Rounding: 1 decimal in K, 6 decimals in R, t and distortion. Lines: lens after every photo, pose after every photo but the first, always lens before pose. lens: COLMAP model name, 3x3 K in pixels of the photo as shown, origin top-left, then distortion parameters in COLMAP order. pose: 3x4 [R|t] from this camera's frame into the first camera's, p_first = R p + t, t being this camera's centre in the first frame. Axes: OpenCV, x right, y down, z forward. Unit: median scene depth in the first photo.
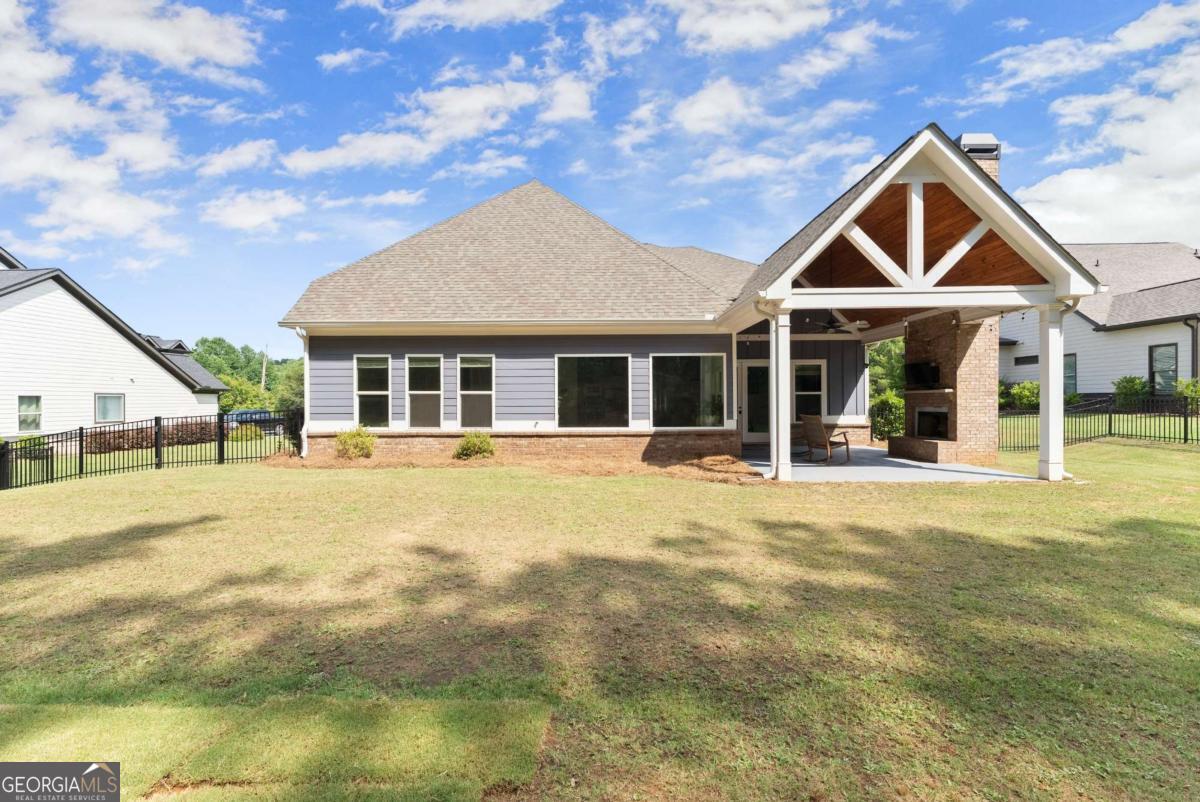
lens RADIAL K [[483.9, 0, 598.1], [0, 483.9, 401.3], [0, 0, 1]] dist [-0.000999, 0.000209]
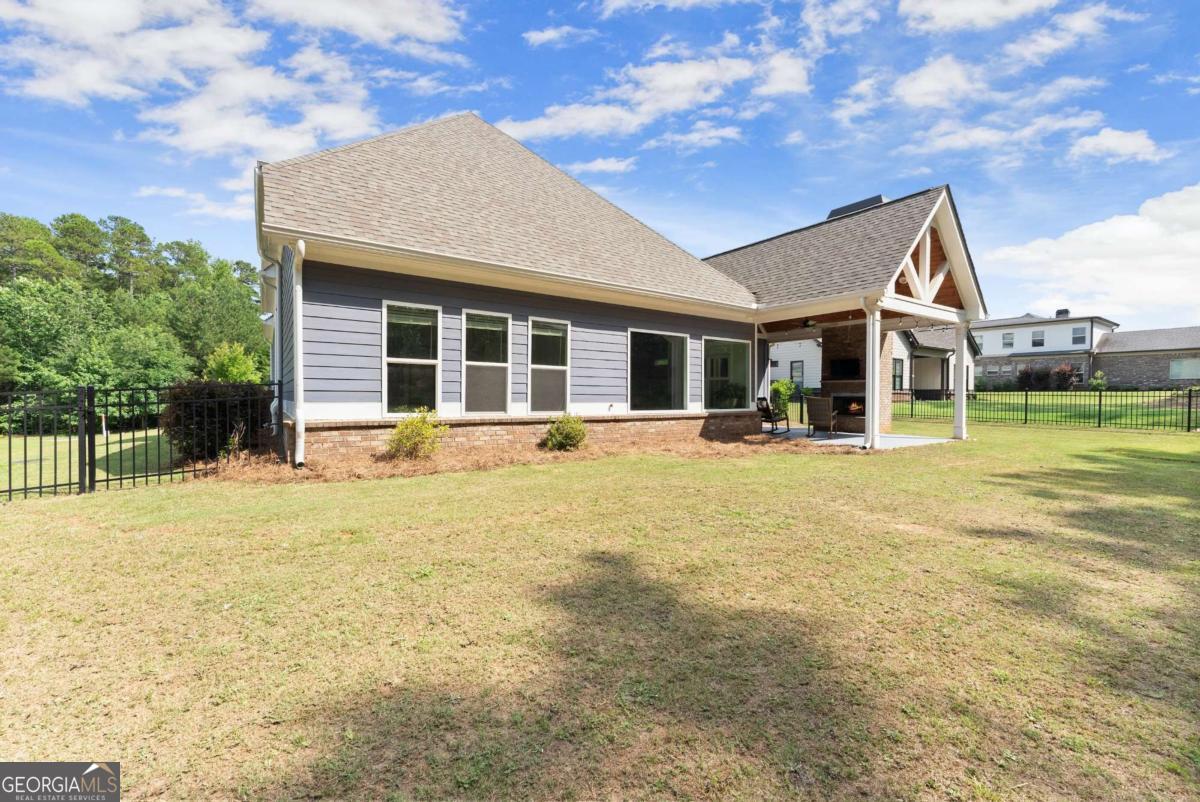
lens RADIAL K [[483.9, 0, 608.1], [0, 483.9, 396.7], [0, 0, 1]] dist [-0.000999, 0.000209]
pose [[0.813918, 0.007149, 0.580936, -0.633614], [-0.011231, 0.999931, 0.003429, 0.026218], [-0.580871, -0.009316, 0.813942, 0.300089]]
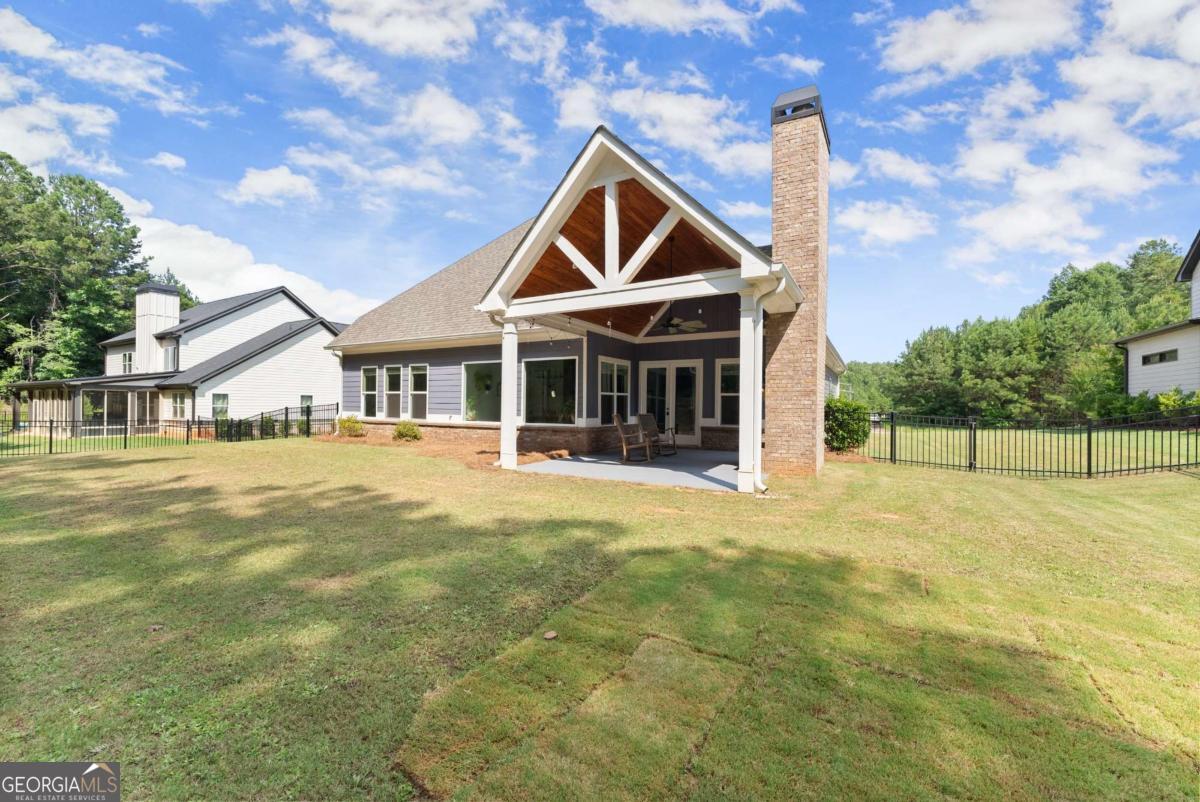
lens RADIAL K [[483.9, 0, 595.2], [0, 483.9, 403.3], [0, 0, 1]] dist [-0.000999, 0.000209]
pose [[0.865230, 0.011882, -0.501234, 0.841975], [-0.013538, 0.999908, 0.000333, 0.004429], [0.501192, 0.006497, 0.865311, 0.088366]]
